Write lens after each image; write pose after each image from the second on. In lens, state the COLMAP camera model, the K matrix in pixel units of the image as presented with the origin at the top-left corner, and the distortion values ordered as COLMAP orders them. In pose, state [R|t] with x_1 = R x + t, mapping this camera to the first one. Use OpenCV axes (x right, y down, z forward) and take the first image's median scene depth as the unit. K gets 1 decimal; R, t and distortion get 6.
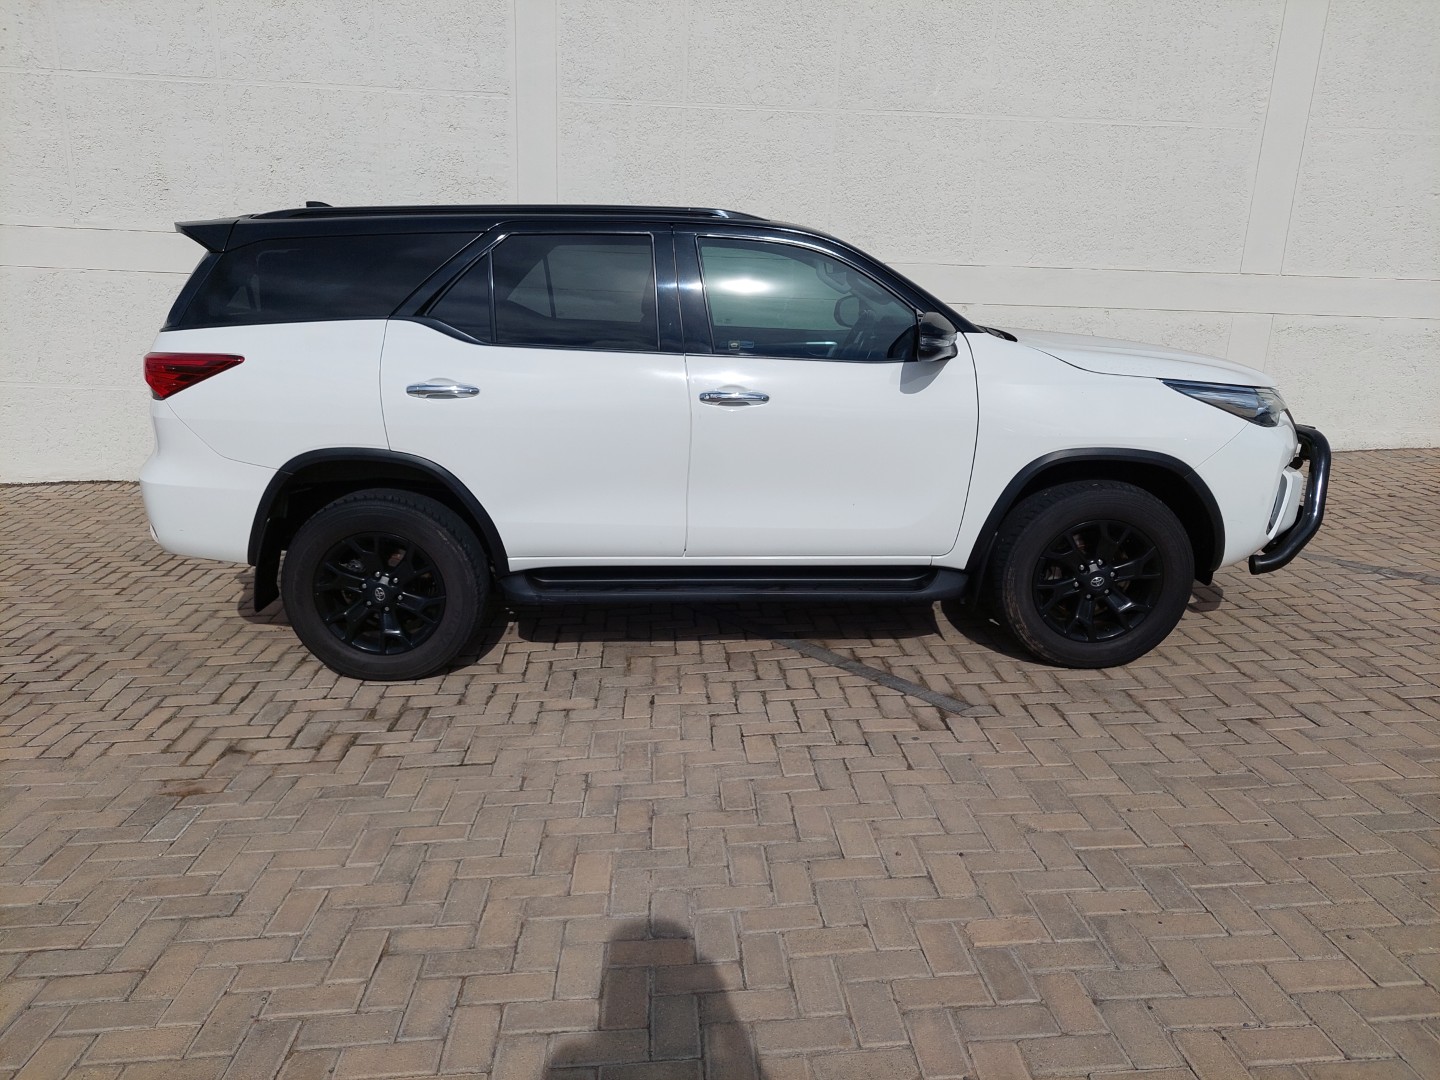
lens RADIAL K [[1032.0, 0, 721.4], [0, 1032.0, 550.0], [0, 0, 1]] dist [0.039942, -0.031318]
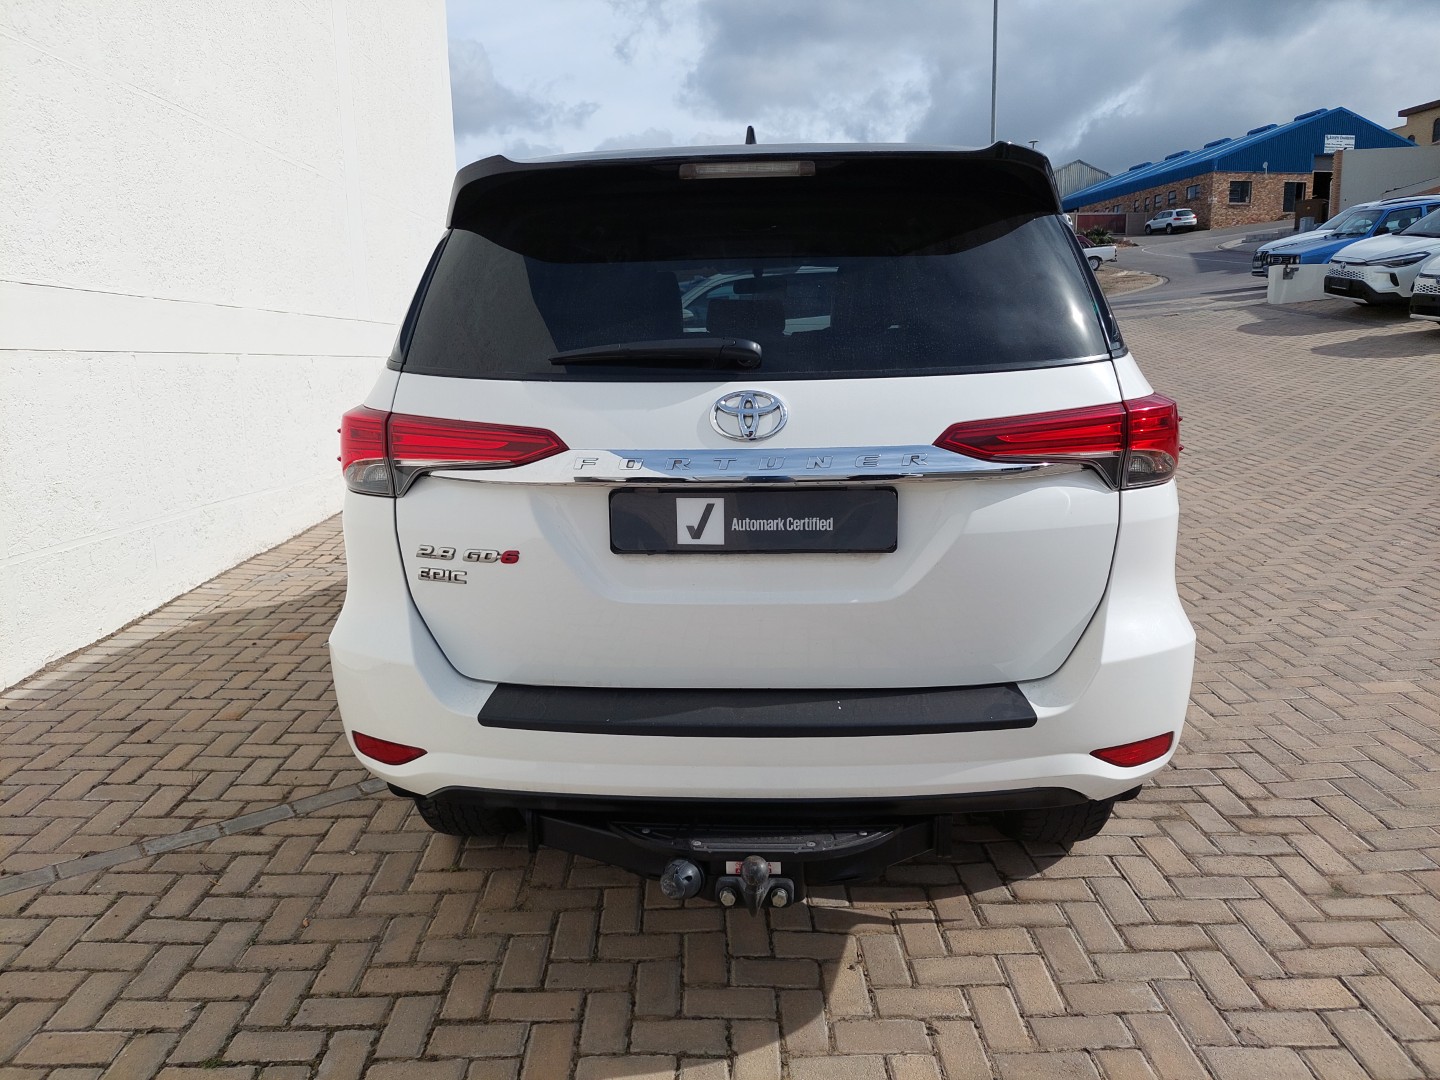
lens RADIAL K [[1032.0, 0, 709.3], [0, 1032.0, 528.2], [0, 0, 1]] dist [0.039942, -0.031318]
pose [[0.065299, -0.196892, 0.978248, -0.986232], [0.285004, 0.943184, 0.170811, -0.258032], [-0.956300, 0.267651, 0.117704, 1.065549]]
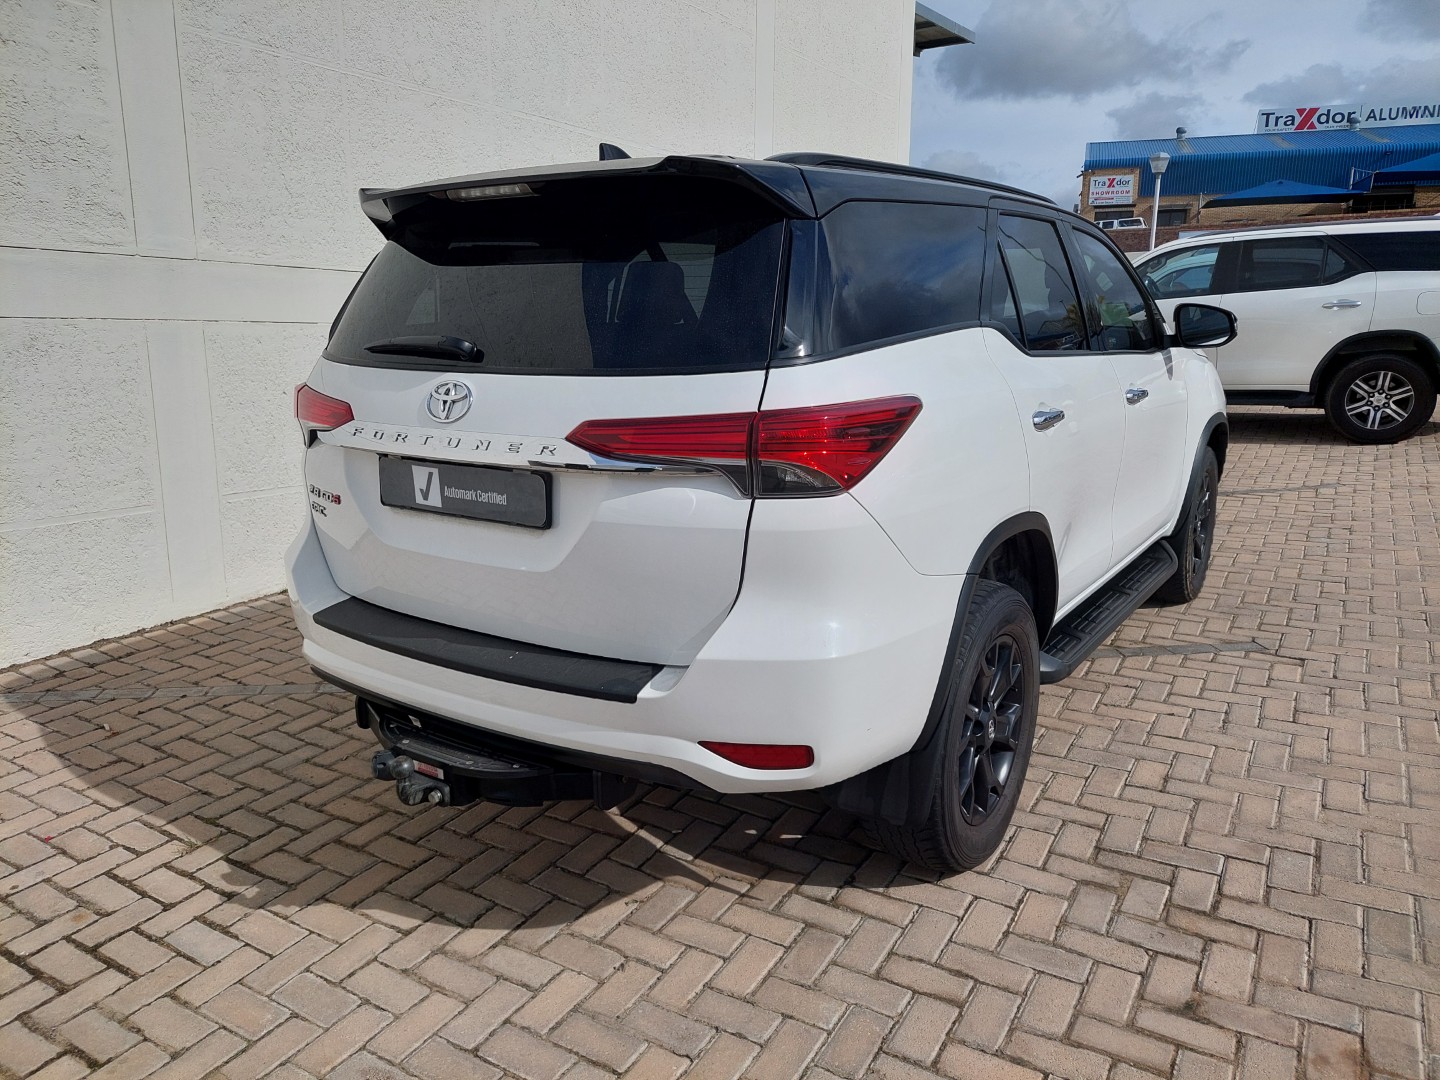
lens RADIAL K [[1032.0, 0, 714.3], [0, 1032.0, 542.8], [0, 0, 1]] dist [0.039942, -0.031318]
pose [[0.577710, -0.193503, 0.792974, -0.902937], [0.230607, 0.970609, 0.068844, -0.158673], [-0.782989, 0.143093, 0.605354, 0.670809]]
